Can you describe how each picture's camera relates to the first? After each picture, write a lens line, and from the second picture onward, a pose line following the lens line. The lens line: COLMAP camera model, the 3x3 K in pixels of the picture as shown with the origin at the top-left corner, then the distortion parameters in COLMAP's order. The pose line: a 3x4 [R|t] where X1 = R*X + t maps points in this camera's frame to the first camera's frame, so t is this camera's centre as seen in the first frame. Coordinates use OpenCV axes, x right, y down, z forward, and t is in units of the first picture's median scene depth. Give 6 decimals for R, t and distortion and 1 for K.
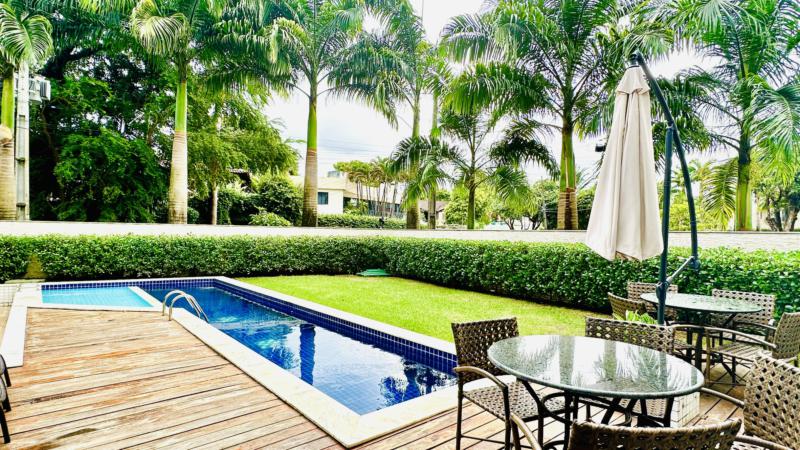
lens RADIAL K [[412.5, 0, 395.3], [0, 412.5, 229.8], [0, 0, 1]] dist [0.001004, -0.000820]
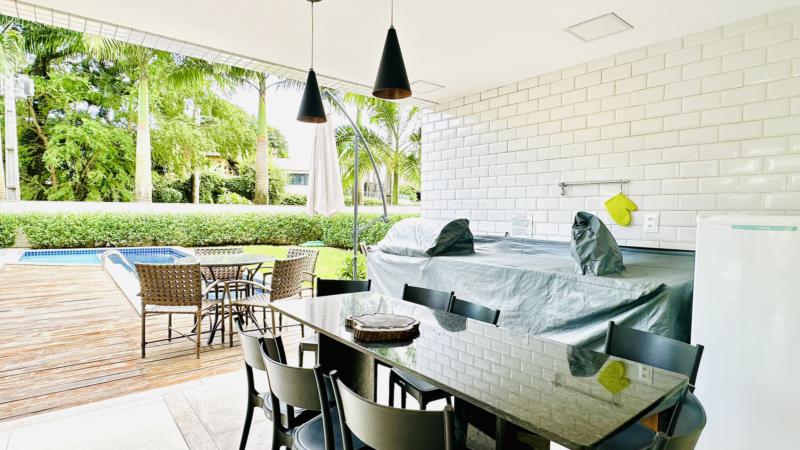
lens RADIAL K [[412.5, 0, 396.0], [0, 412.5, 229.7], [0, 0, 1]] dist [0.001004, -0.000820]
pose [[0.999774, -0.006150, -0.020345, 0.213155], [0.007083, 0.998913, 0.046079, 0.013253], [0.020039, -0.046213, 0.998731, -0.160957]]
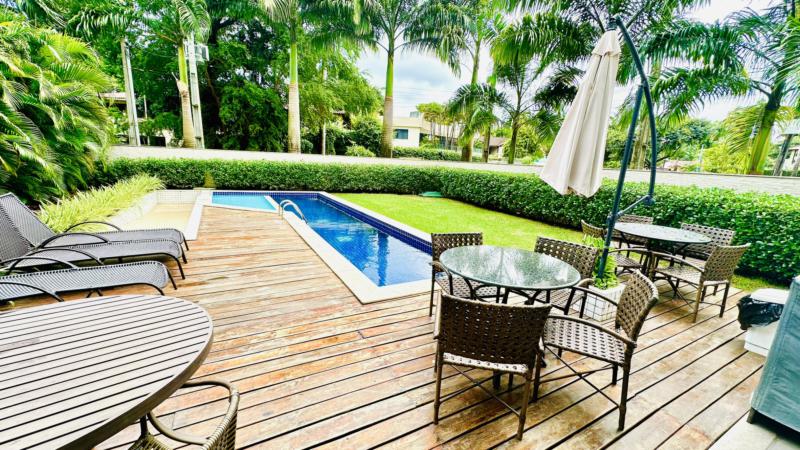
lens RADIAL K [[315.6, 0, 398.2], [0, 315.6, 226.1], [0, 0, 1]] dist [-0.002303, 0.000087]
pose [[0.978971, 0.068944, -0.191997, 0.047252], [-0.027758, 0.977426, 0.209449, -0.005806], [0.202103, -0.199715, 0.958785, -0.018687]]
